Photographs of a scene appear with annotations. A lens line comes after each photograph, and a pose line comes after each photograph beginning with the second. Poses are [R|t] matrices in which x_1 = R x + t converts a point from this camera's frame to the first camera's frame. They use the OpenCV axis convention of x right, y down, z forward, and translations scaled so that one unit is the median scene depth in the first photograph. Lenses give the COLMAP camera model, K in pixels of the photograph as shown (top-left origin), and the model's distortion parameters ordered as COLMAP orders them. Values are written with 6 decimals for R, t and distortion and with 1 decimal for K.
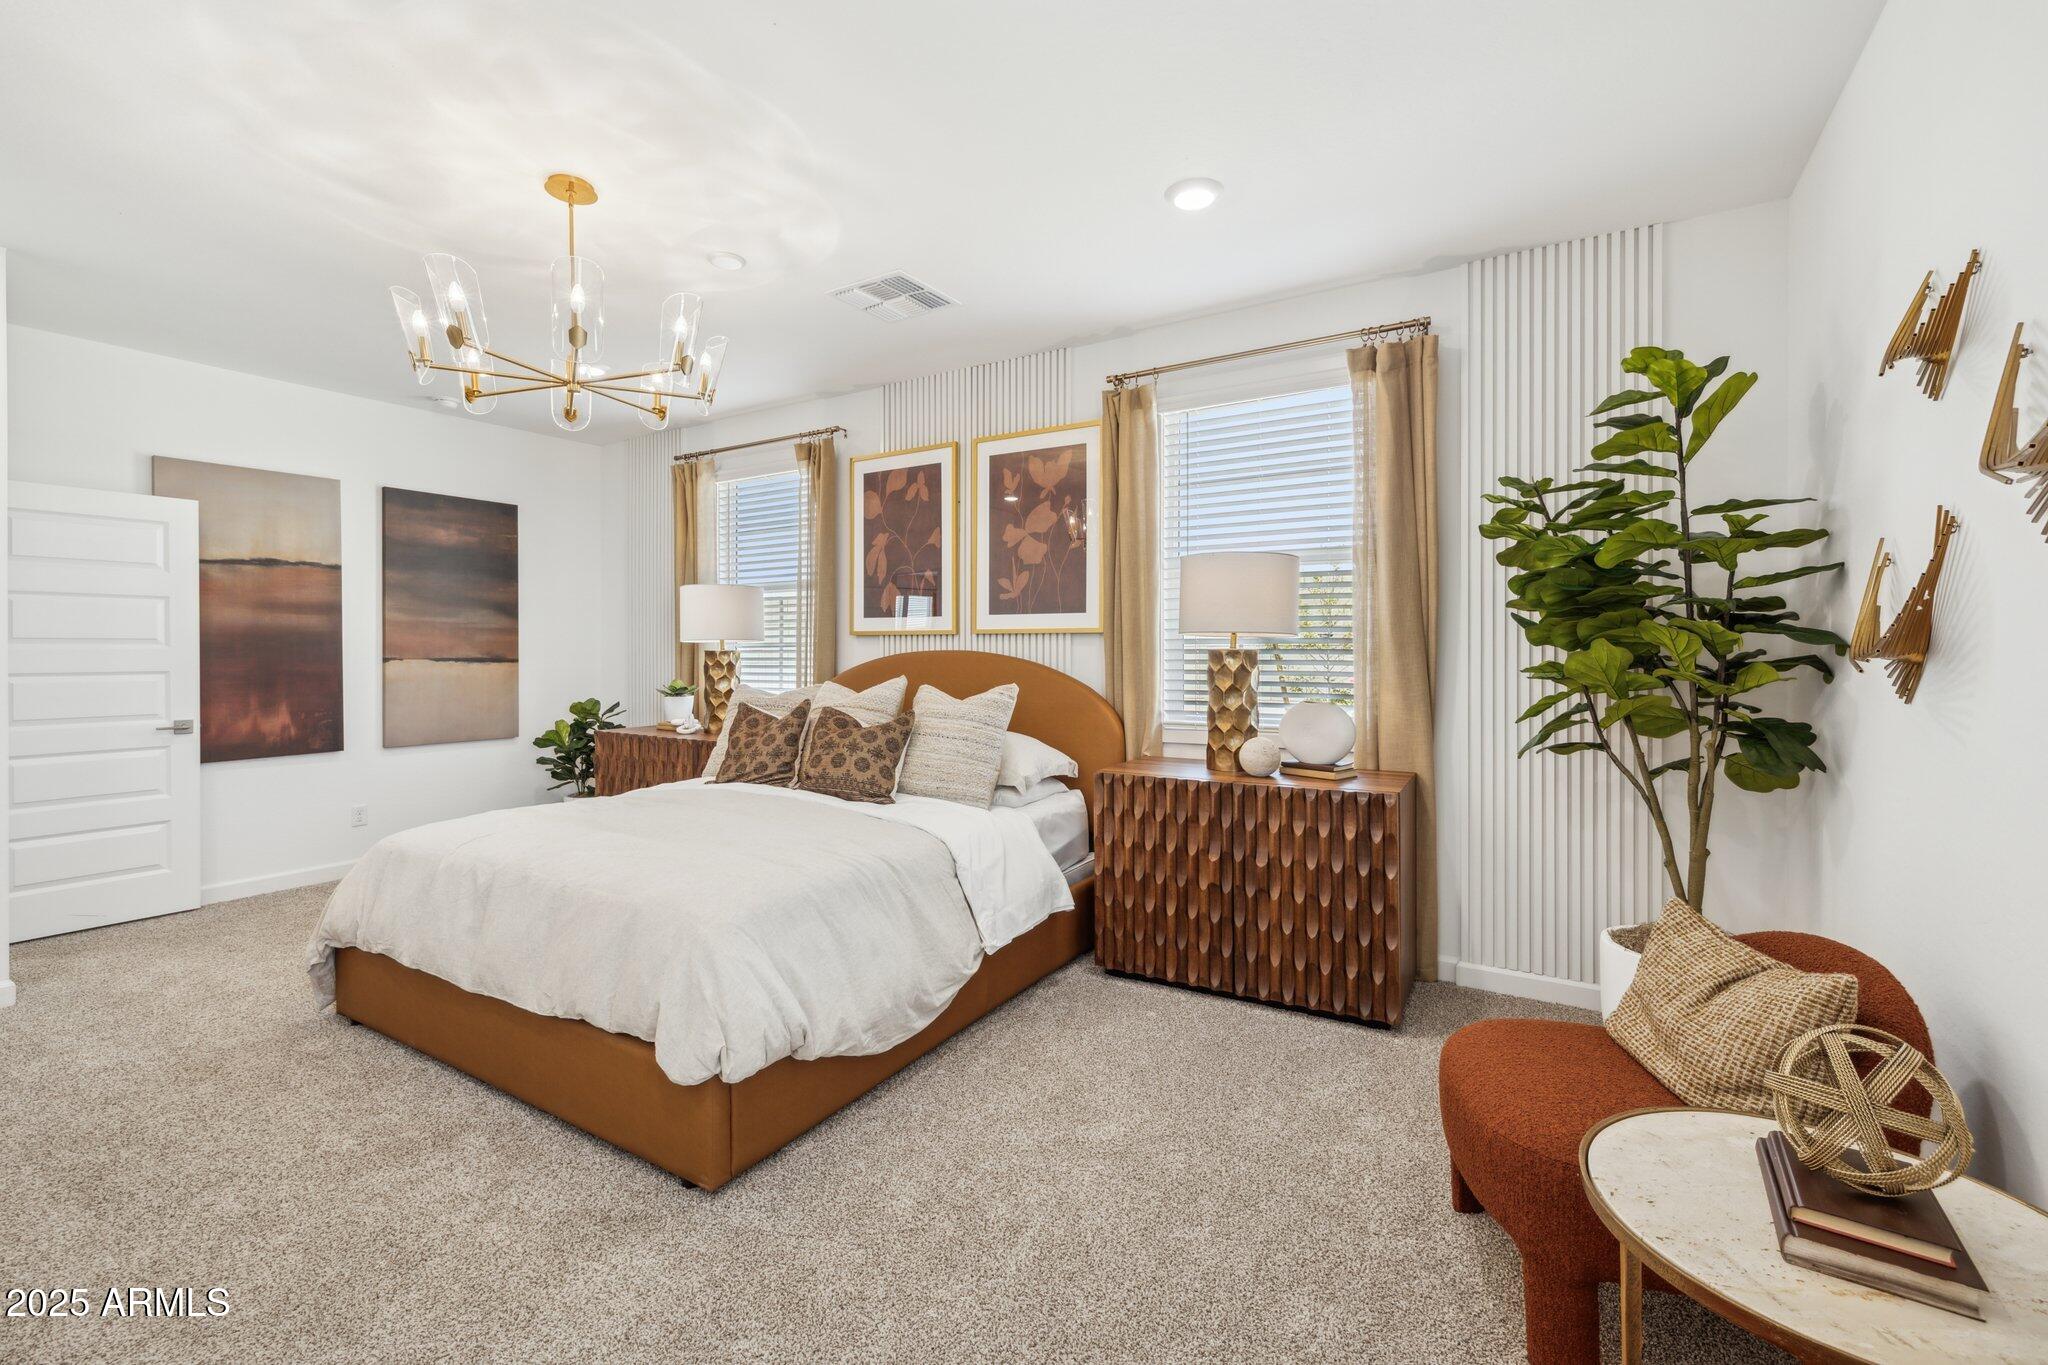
lens RADIAL K [[875.9, 0, 1023.6], [0, 875.9, 655.6], [0, 0, 1]] dist [0.002202, 0.000089]
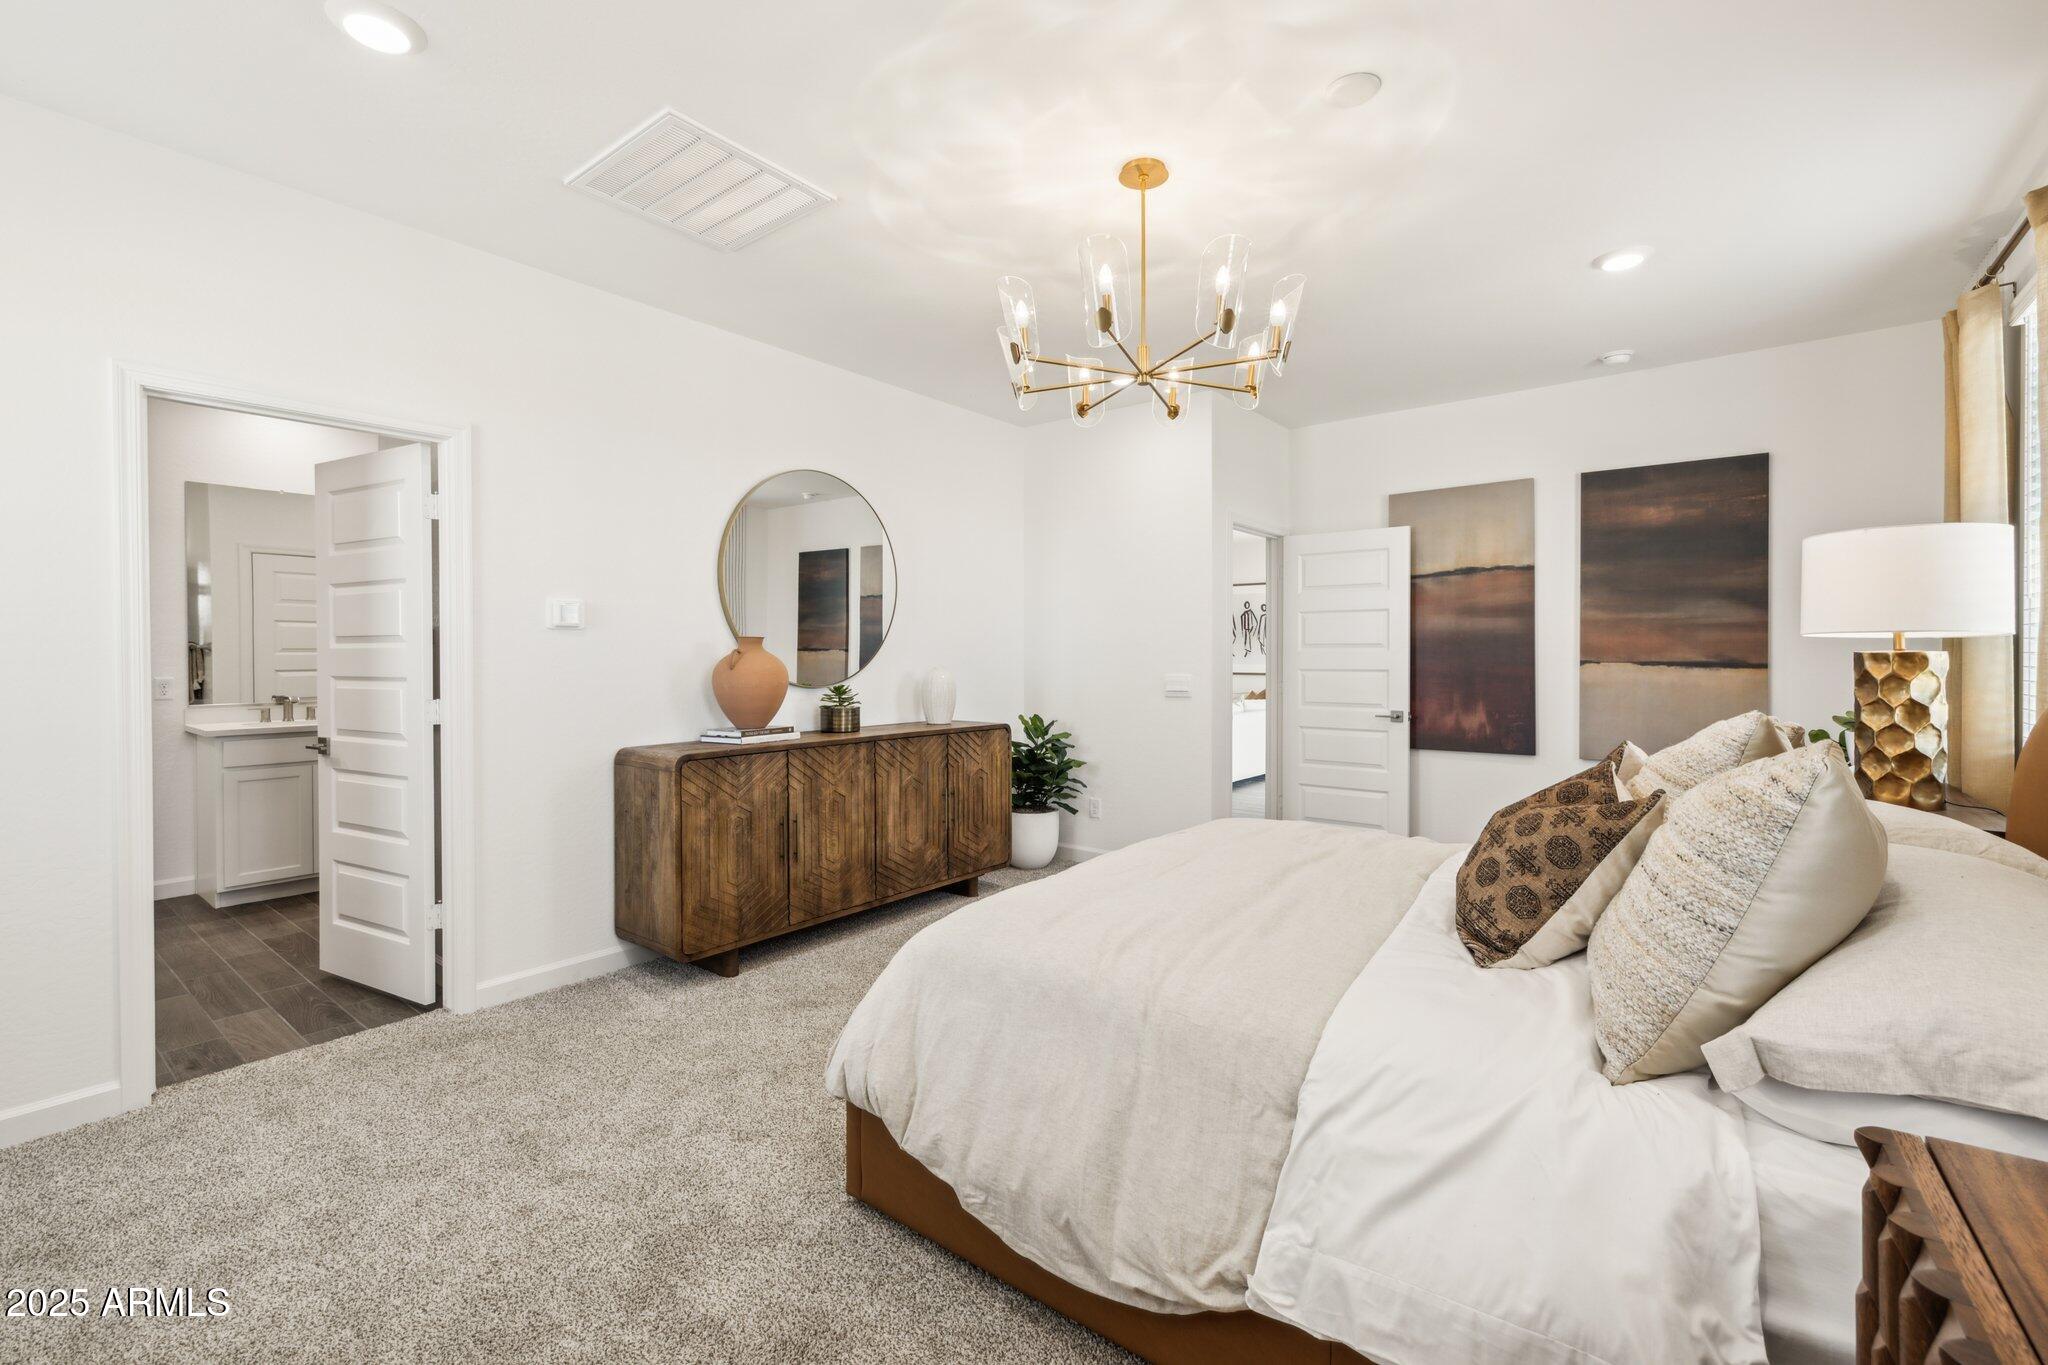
lens RADIAL K [[875.9, 0, 1023.6], [0, 875.9, 655.6], [0, 0, 1]] dist [0.002202, 0.000089]
pose [[-0.119766, 0.002421, -0.992799, 0.270818], [-0.005032, 0.999983, 0.003046, -0.002825], [0.992789, 0.005361, -0.119751, 0.584768]]
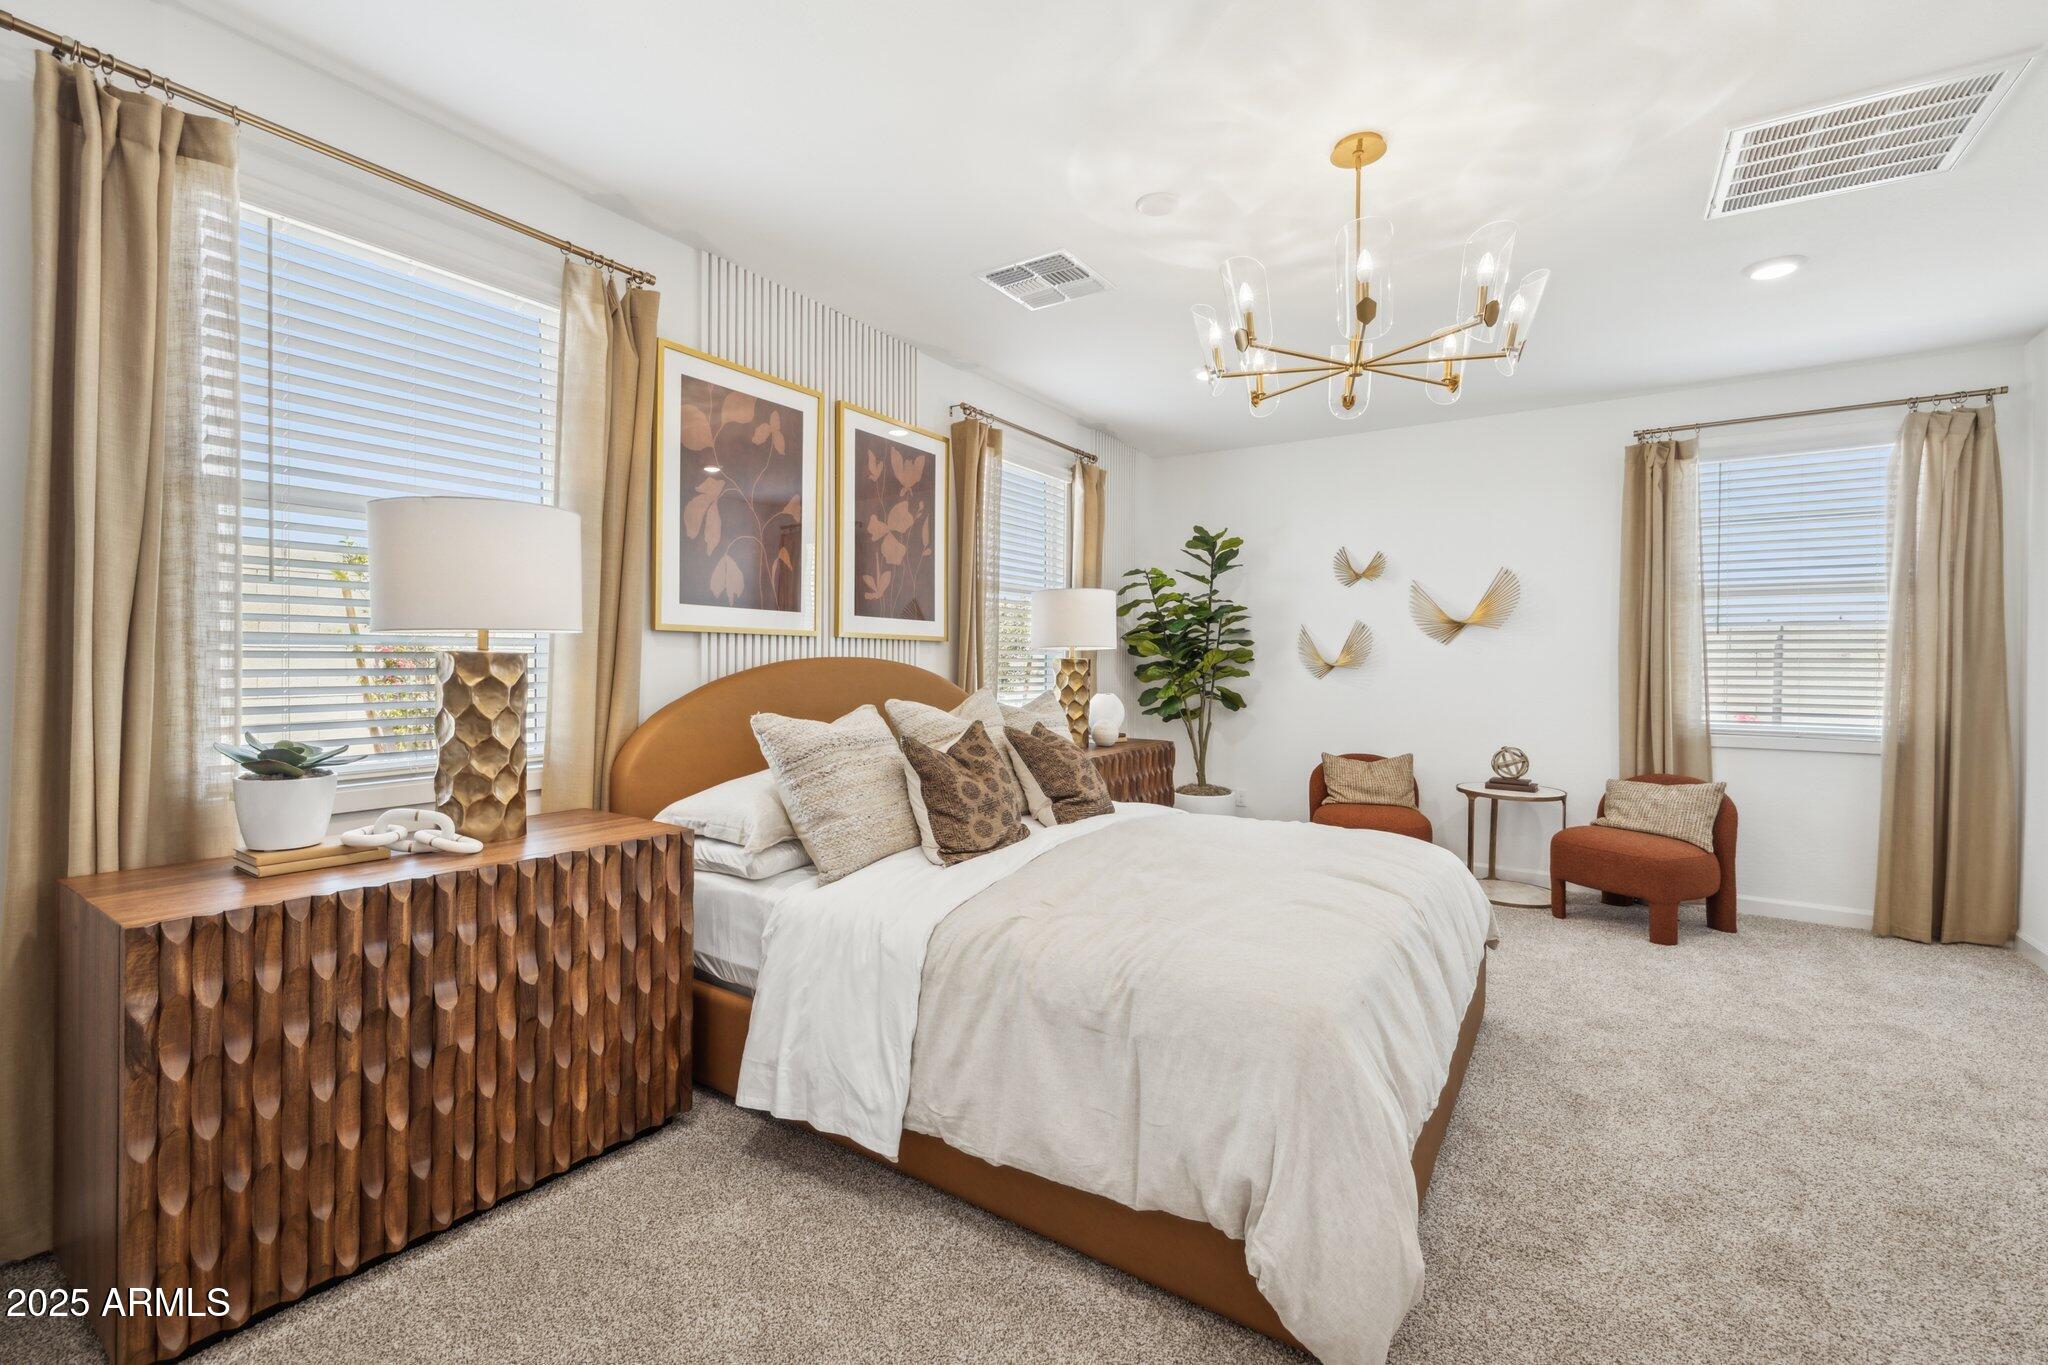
lens RADIAL K [[875.9, 0, 1023.6], [0, 875.9, 655.6], [0, 0, 1]] dist [0.002202, 0.000089]
pose [[0.031574, 0.010723, 0.999444, -0.846434], [0.001015, 0.999942, -0.010761, 0.000831], [-0.999501, 0.001354, 0.031561, 0.781782]]
